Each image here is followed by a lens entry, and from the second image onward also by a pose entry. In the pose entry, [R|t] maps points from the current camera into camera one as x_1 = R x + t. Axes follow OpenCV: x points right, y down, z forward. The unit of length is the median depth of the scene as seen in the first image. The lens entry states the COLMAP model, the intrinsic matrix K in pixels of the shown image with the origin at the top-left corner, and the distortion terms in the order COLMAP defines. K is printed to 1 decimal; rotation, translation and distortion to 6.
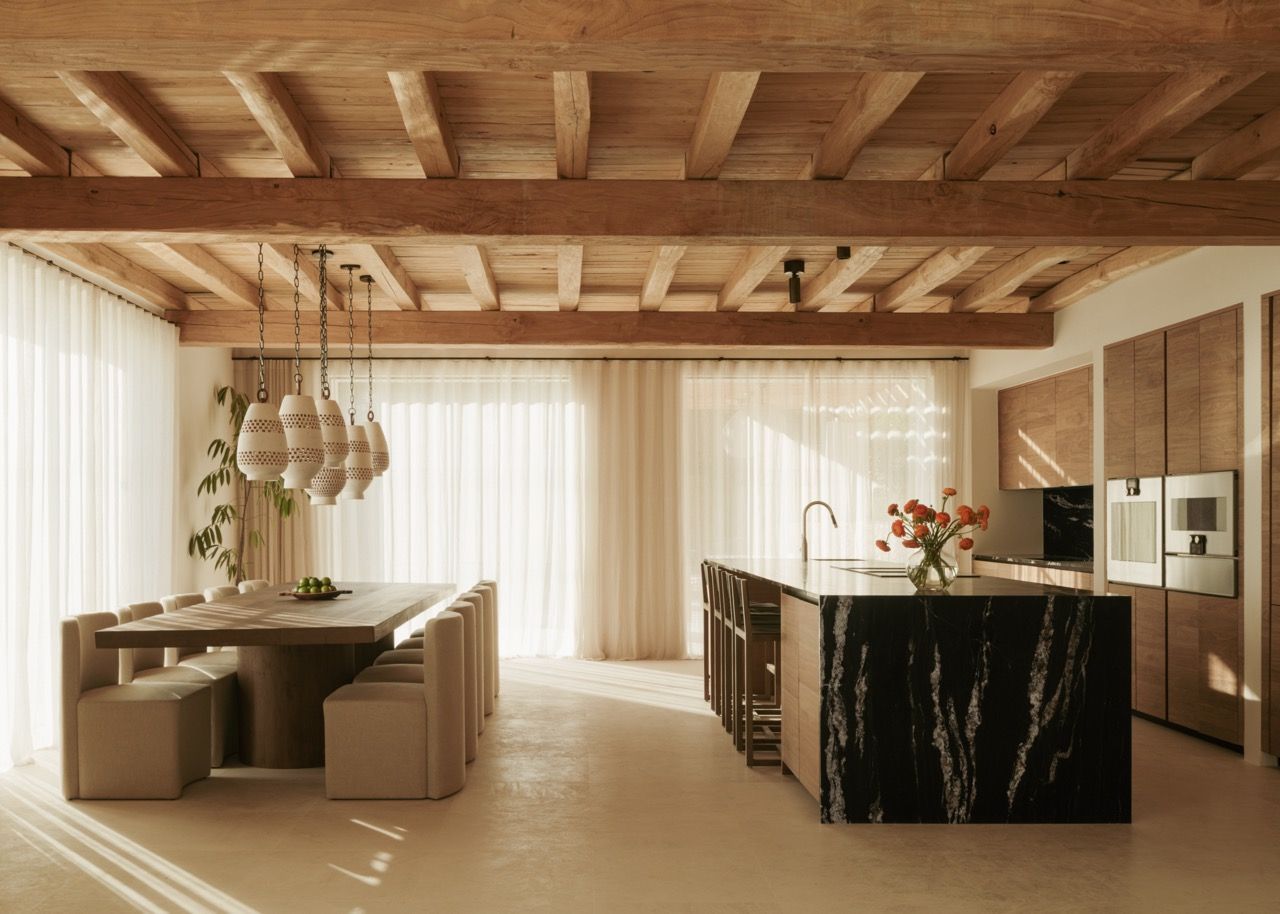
lens RADIAL K [[1247.5, 0, 602.9], [0, 1247.5, 482.5], [0, 0, 1]] dist [-0.021369, 0.000000]
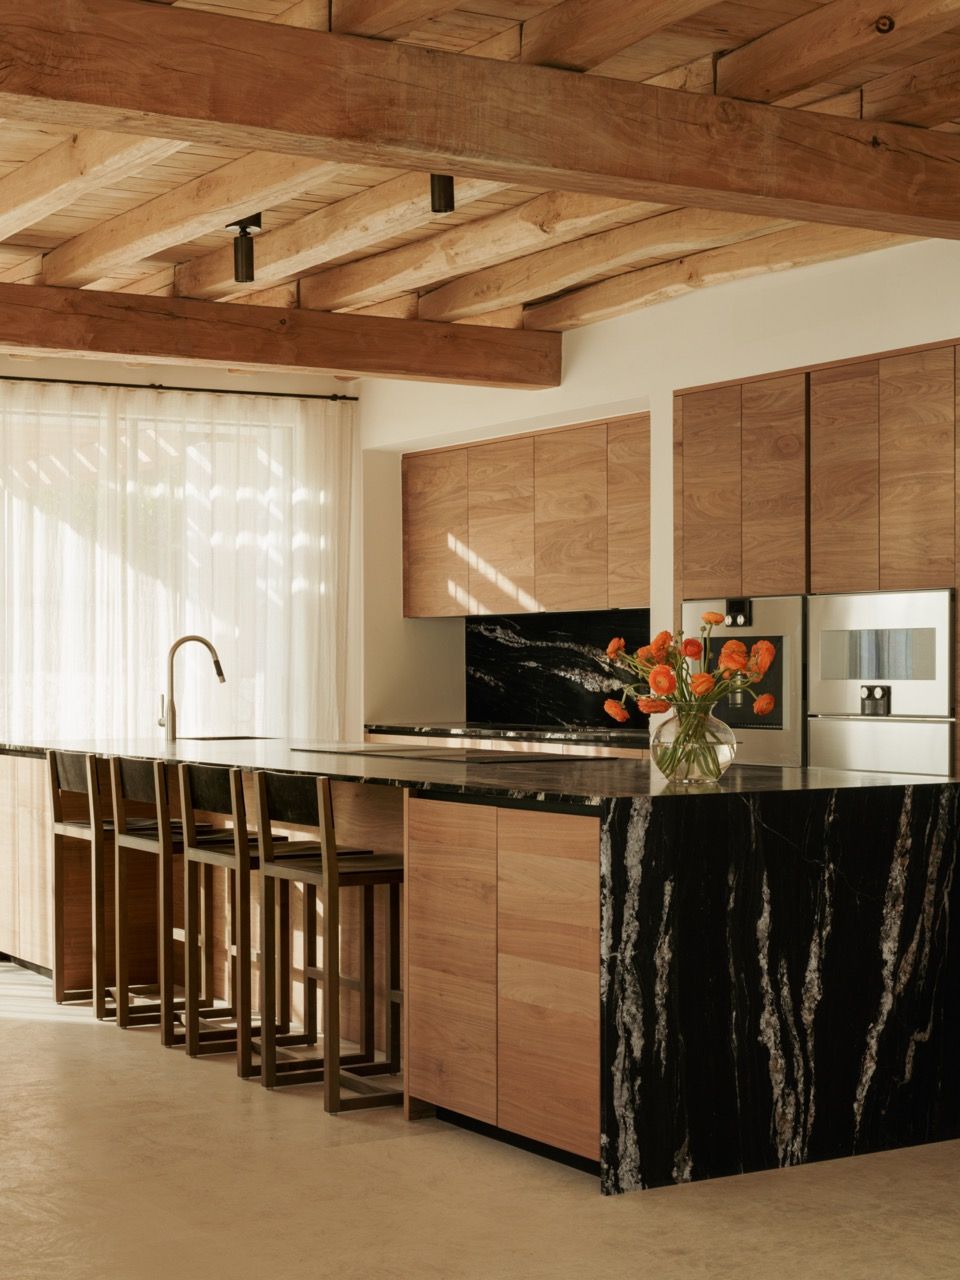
lens RADIAL K [[2100.9, 0, 480.1], [0, 2100.9, 643.6], [0, 0, 1]] dist [-0.033537, 0.000000]
pose [[0.862643, -0.002840, 0.505804, -0.339893], [-0.006144, 0.999852, 0.016093, 0.004107], [-0.505775, -0.016990, 0.862498, 0.188943]]
